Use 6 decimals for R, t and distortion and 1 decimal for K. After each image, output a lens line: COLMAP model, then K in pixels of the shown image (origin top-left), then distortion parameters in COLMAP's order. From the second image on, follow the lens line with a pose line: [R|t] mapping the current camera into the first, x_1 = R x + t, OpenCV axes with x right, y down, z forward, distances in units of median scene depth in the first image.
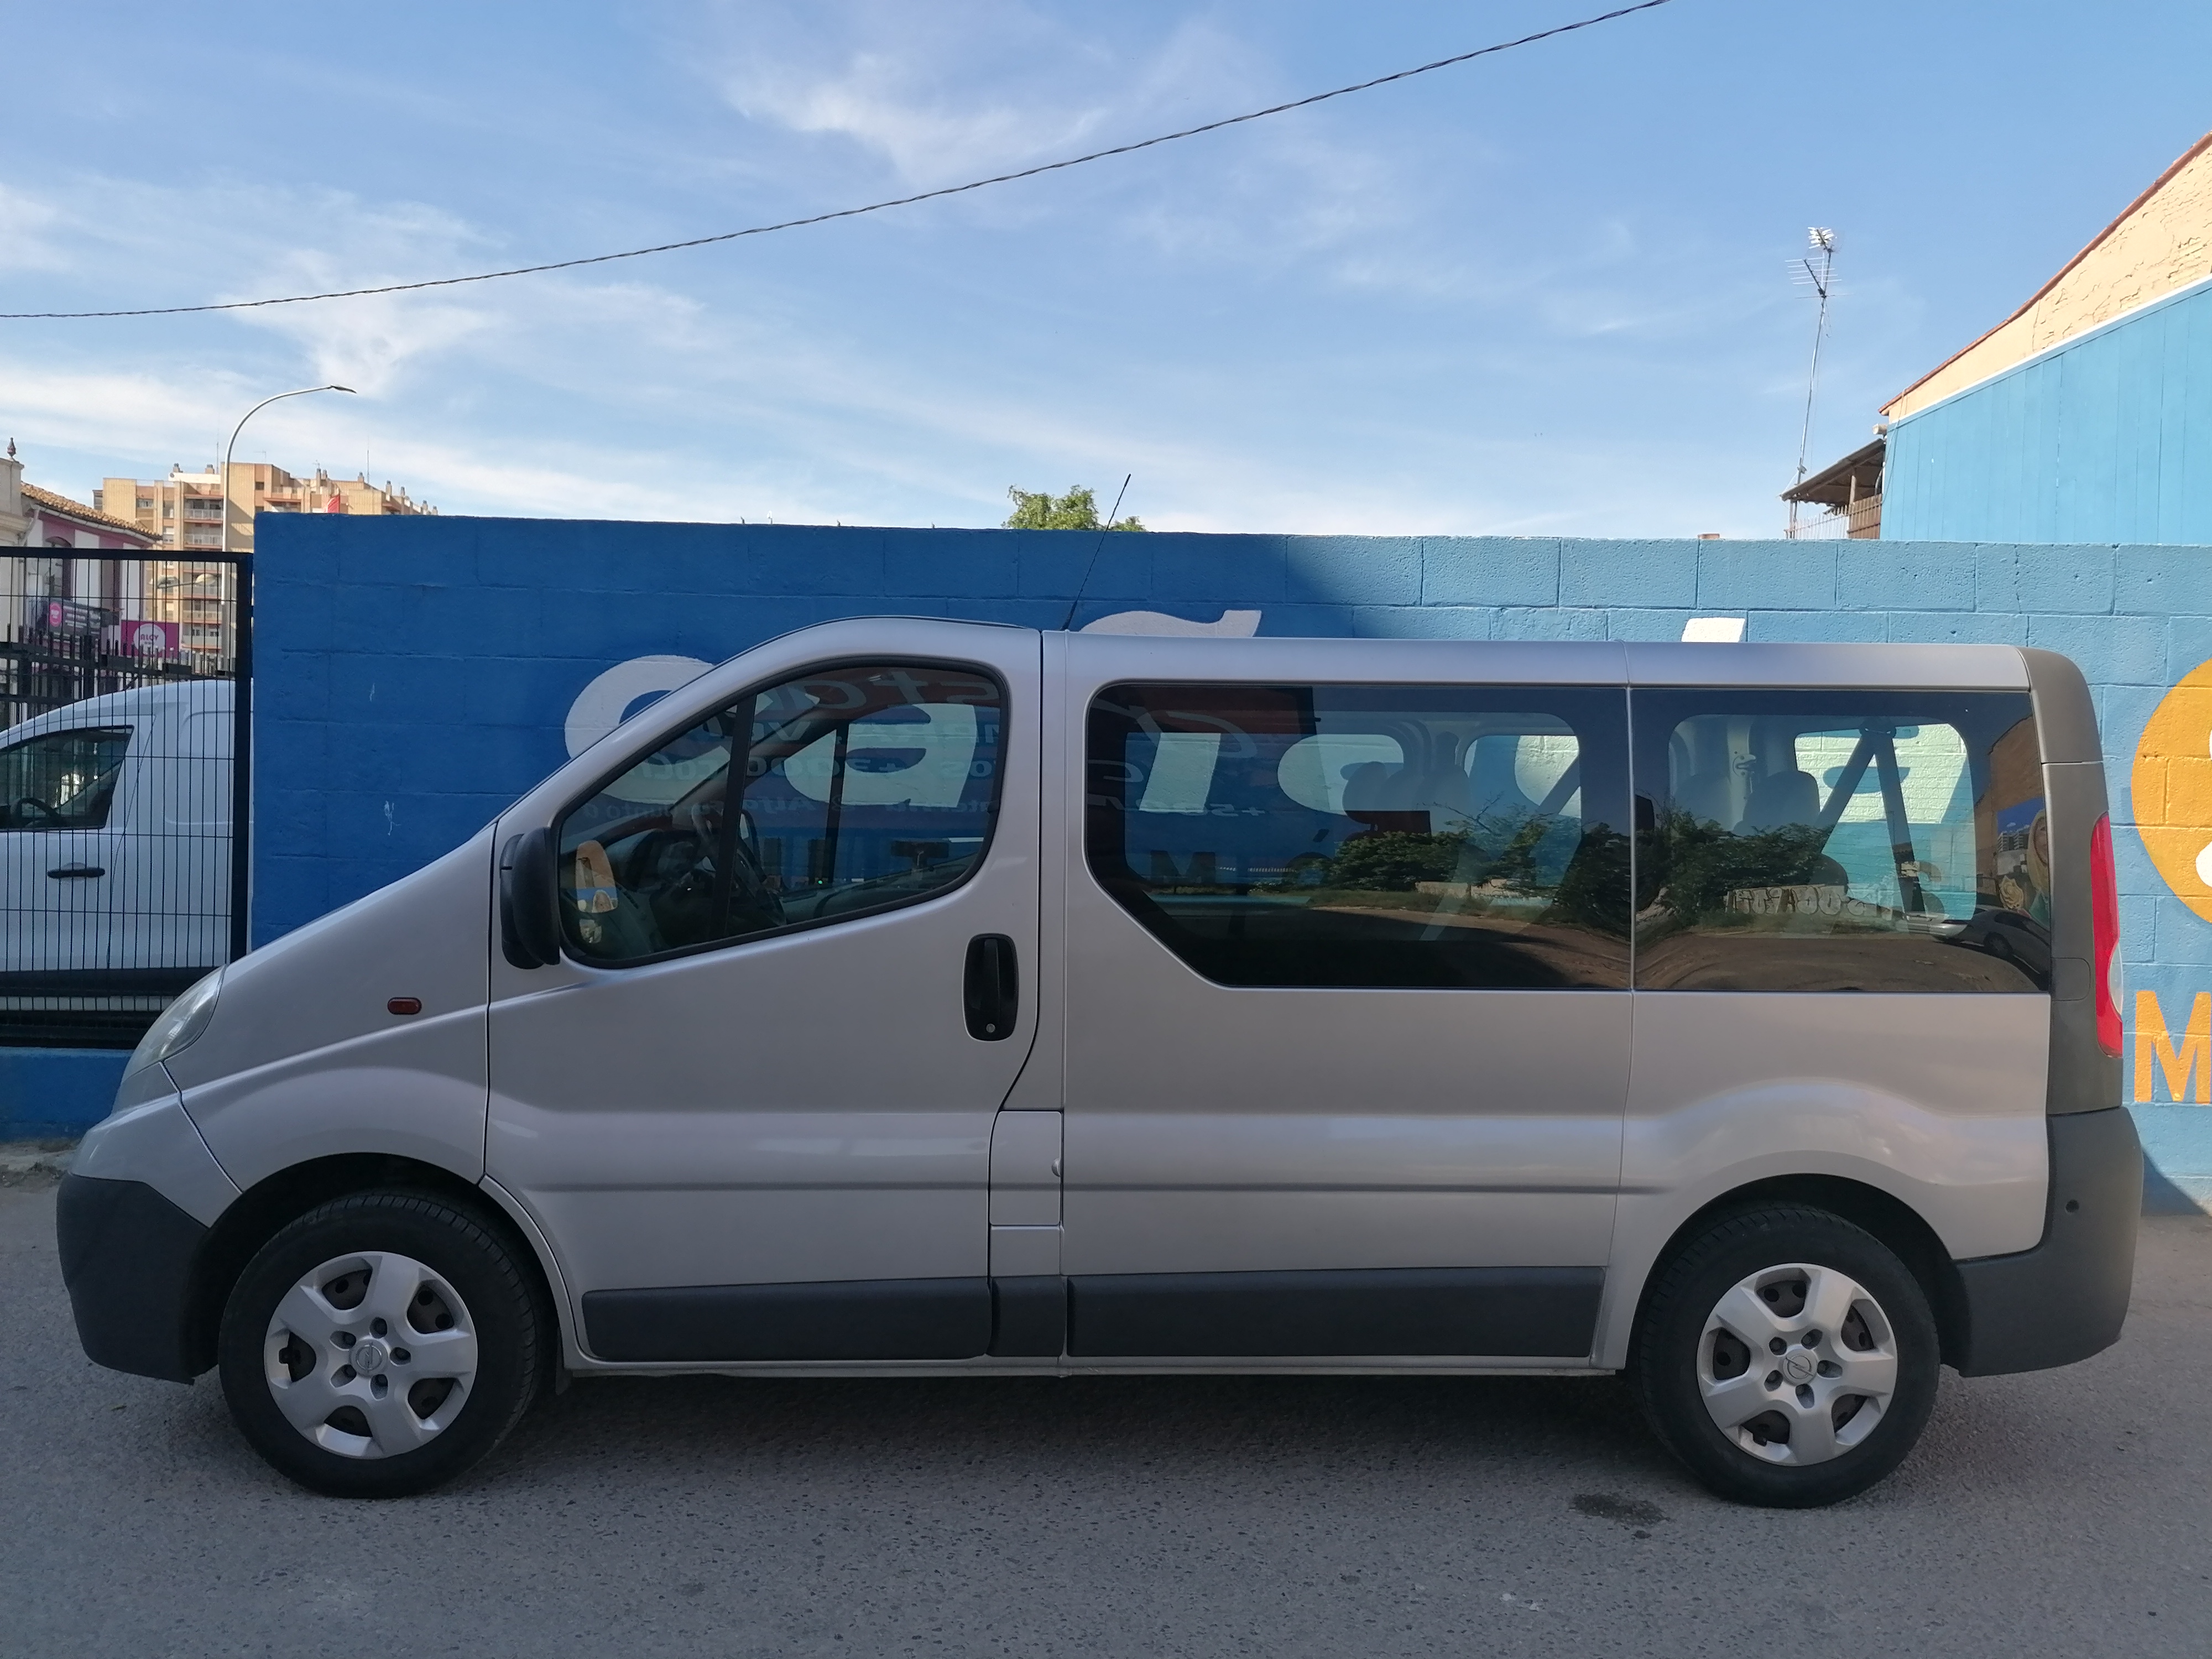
lens RADIAL K [[1675.1, 0, 1107.1], [0, 1675.1, 798.9], [0, 0, 1]] dist [0.077066, -0.087765]
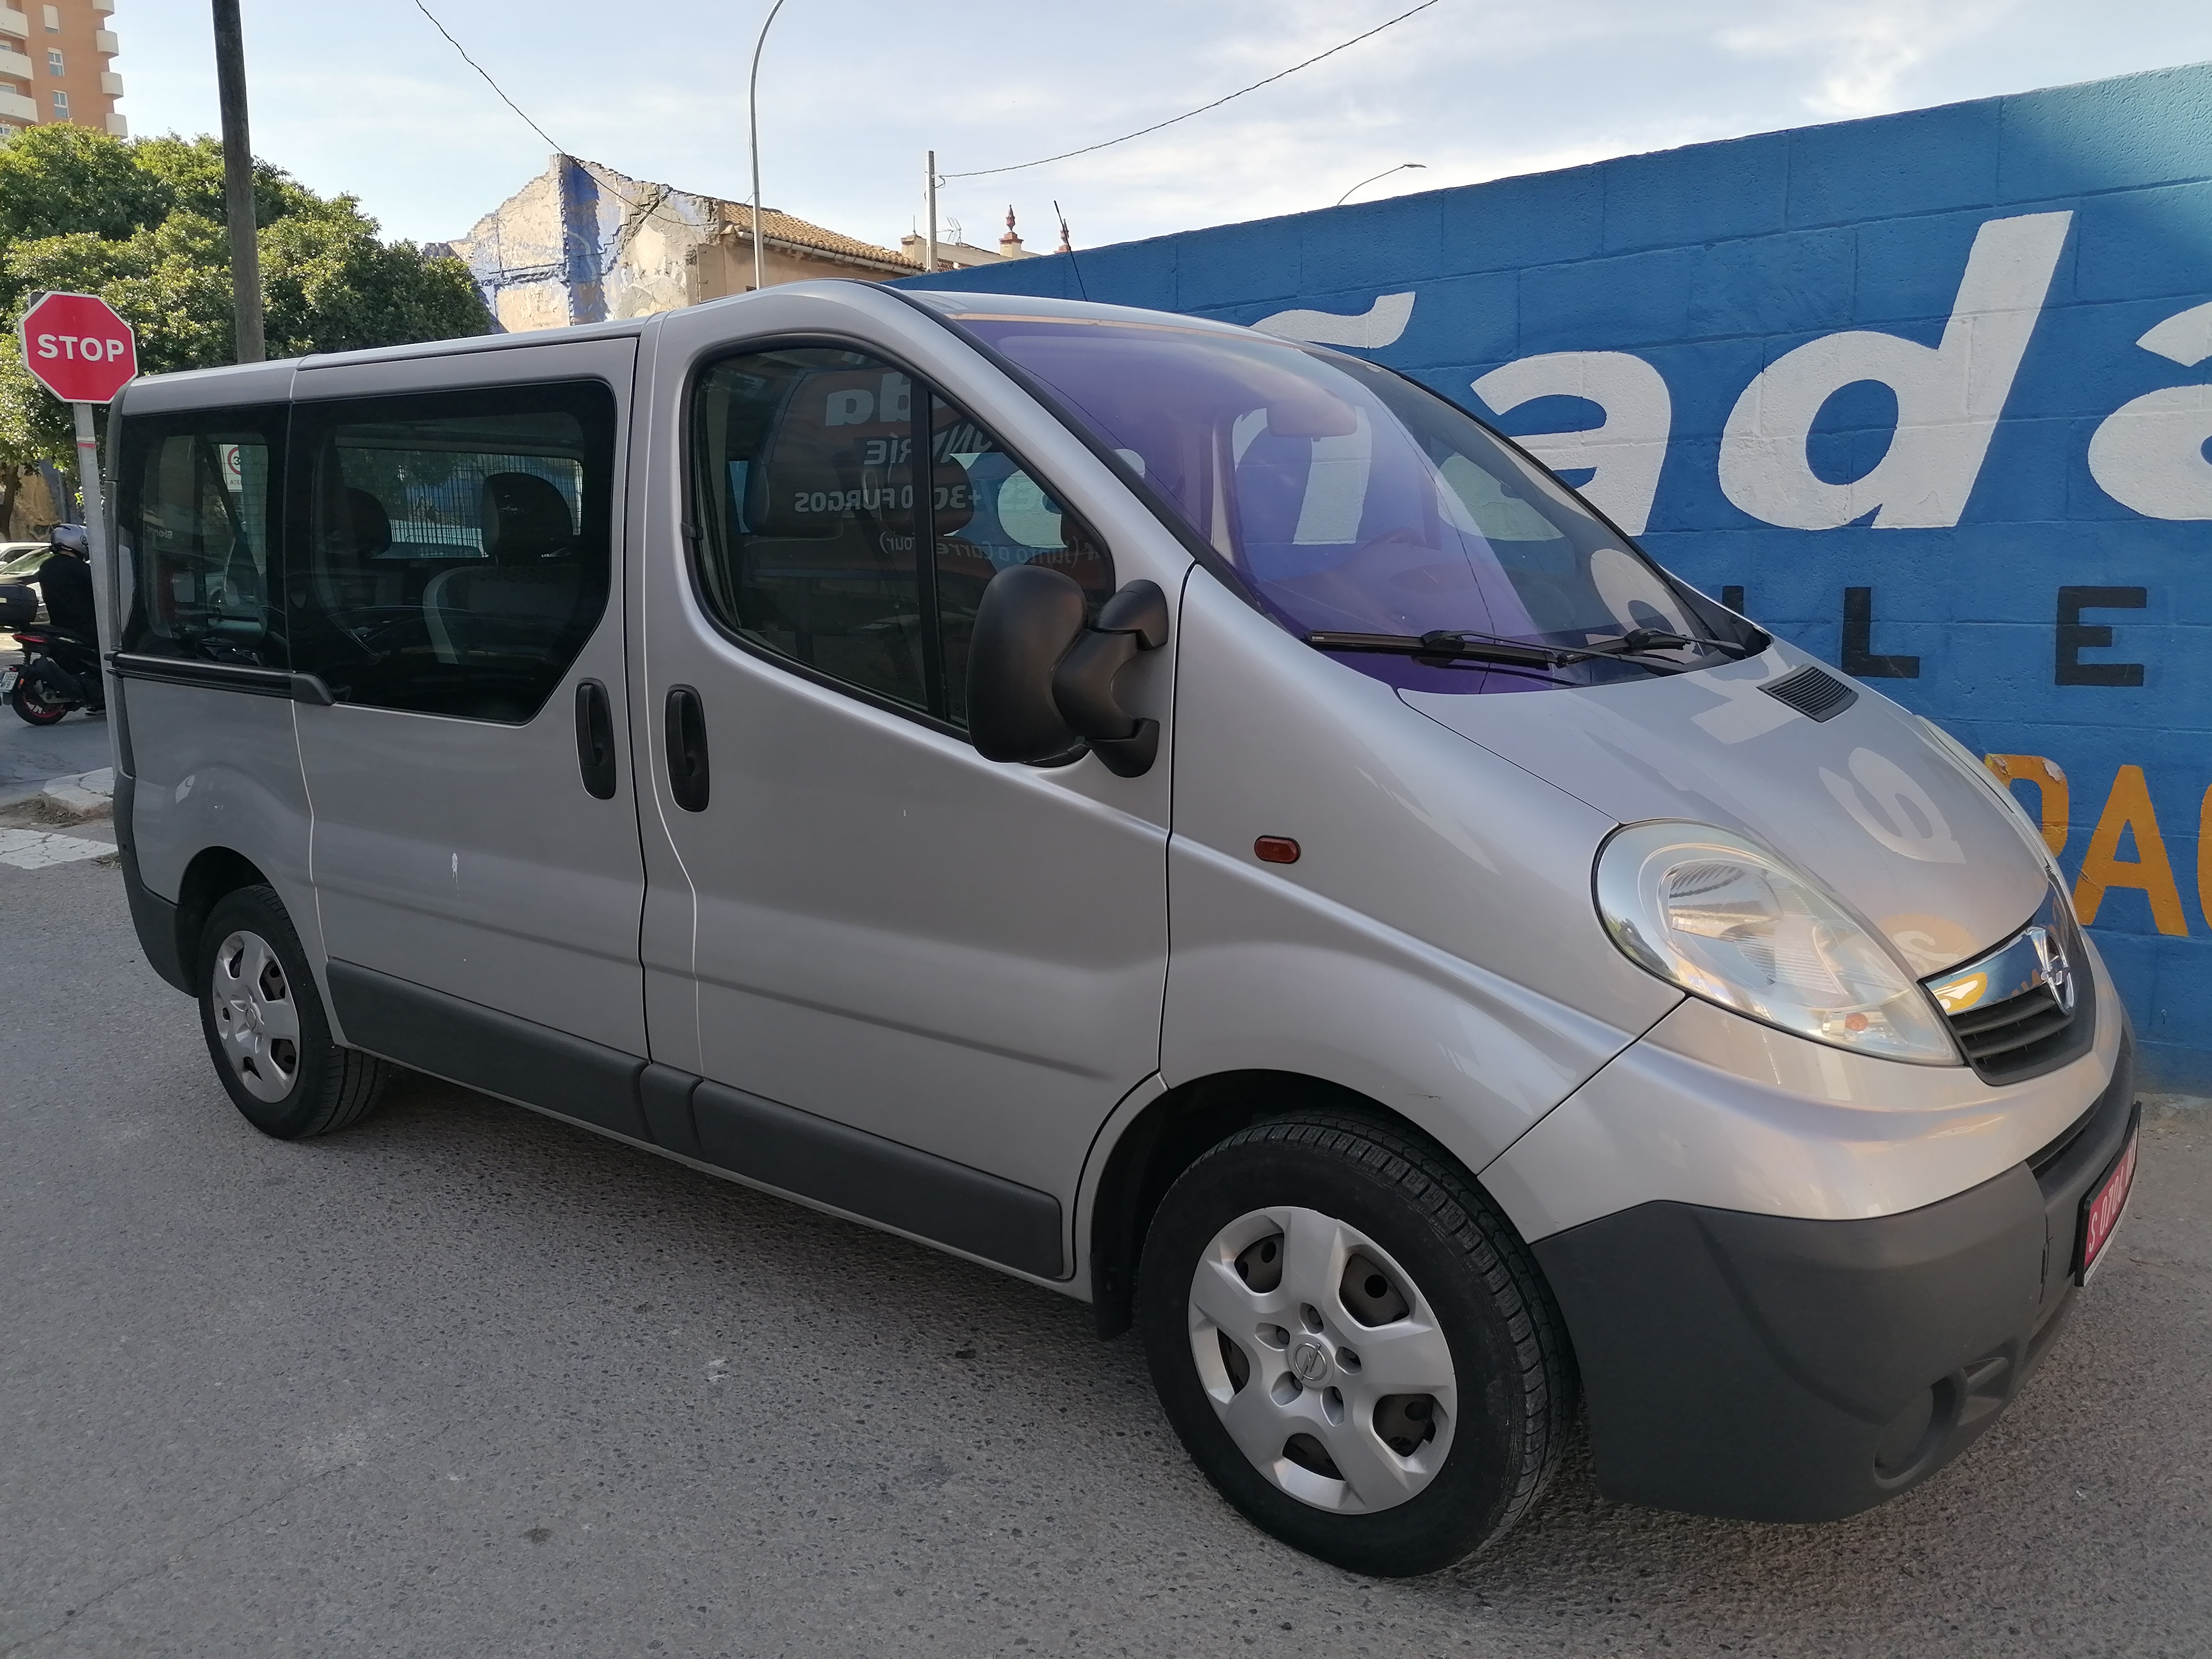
lens RADIAL K [[1675.0, 0, 1104.6], [0, 1675.0, 796.2], [0, 0, 1]] dist [0.079073, -0.107368]
pose [[0.780287, 0.058031, -0.622723, 0.857268], [0.028524, 0.991348, 0.128124, 0.039502], [0.624770, -0.117736, 0.771881, 0.396860]]
